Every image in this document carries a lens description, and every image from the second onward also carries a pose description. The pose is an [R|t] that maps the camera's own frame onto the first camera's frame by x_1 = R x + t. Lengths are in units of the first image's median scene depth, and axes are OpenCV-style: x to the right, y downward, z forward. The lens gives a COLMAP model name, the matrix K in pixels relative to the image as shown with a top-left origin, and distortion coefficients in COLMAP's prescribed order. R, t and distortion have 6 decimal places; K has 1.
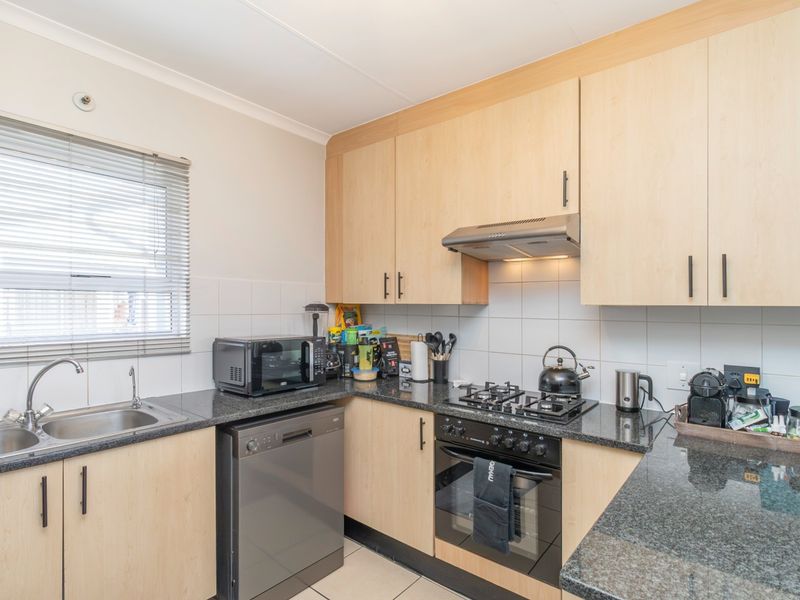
lens RADIAL K [[420.7, 0, 409.5], [0, 420.7, 308.6], [0, 0, 1]] dist [0.001934, -0.000455]
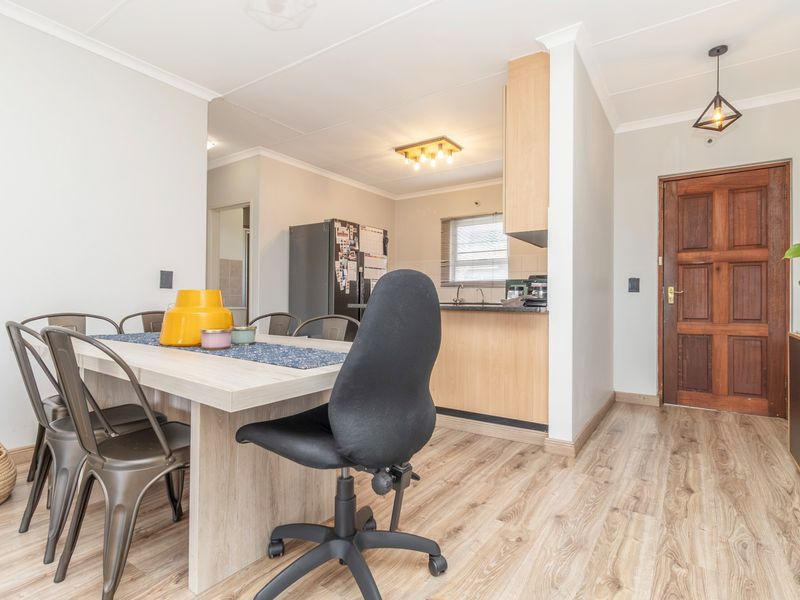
lens RADIAL K [[416.4, 0, 400.0], [0, 416.4, 300.0], [0, 0, 1]] dist [0.002821, 0.000166]
pose [[0.069511, -0.013974, -0.997483, 1.829452], [-0.017815, 0.999725, -0.015247, 0.223760], [0.997422, 0.018830, 0.069243, 0.197848]]
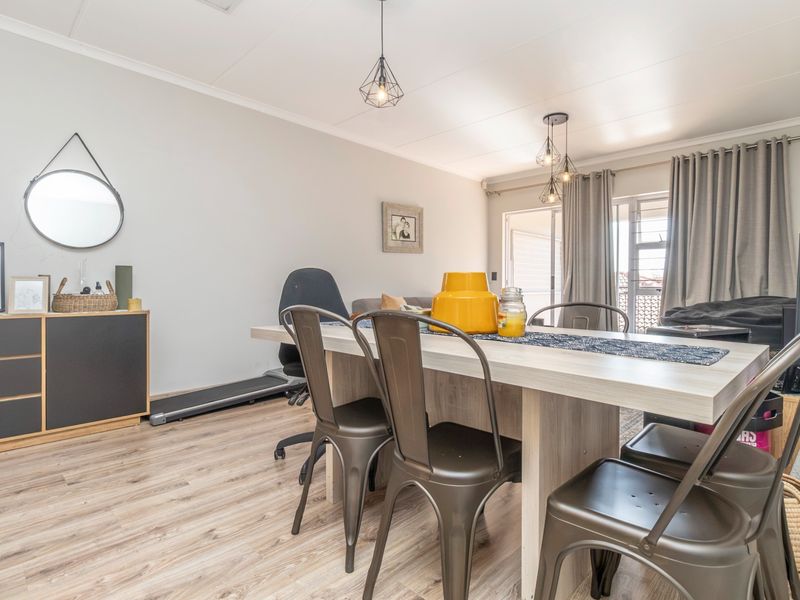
lens RADIAL K [[425.3, 0, 413.4], [0, 425.3, 290.3], [0, 0, 1]] dist [0.000328, -0.000235]
pose [[0.077455, -0.012130, 0.996922, 0.256413], [0.009936, 0.999886, 0.011394, 0.207545], [-0.996946, 0.009023, 0.077567, -0.092336]]
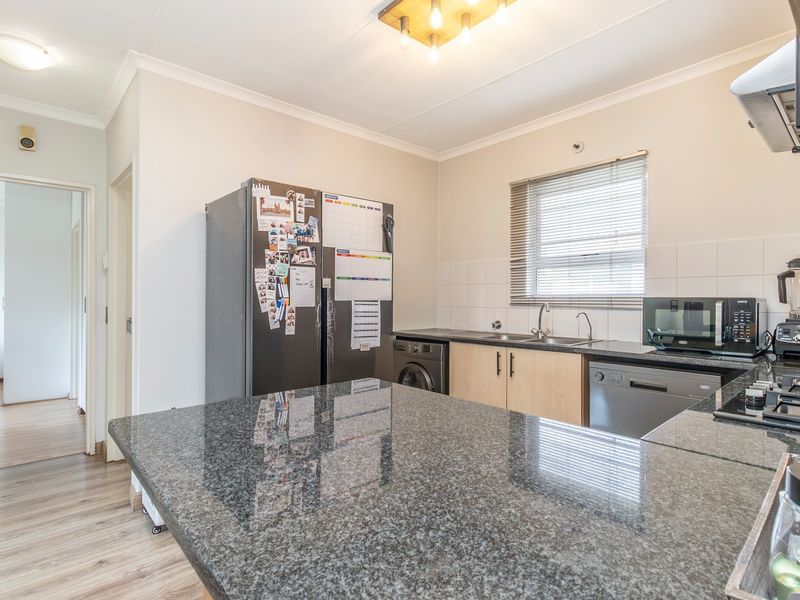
lens RADIAL K [[420.7, 0, 409.5], [0, 420.7, 308.6], [0, 0, 1]] dist [0.001934, -0.000455]
pose [[-0.143163, 0.011114, -0.989637, 0.753219], [-0.011212, 0.999855, 0.012851, 0.091725], [0.989636, 0.012935, -0.143018, 0.495825]]
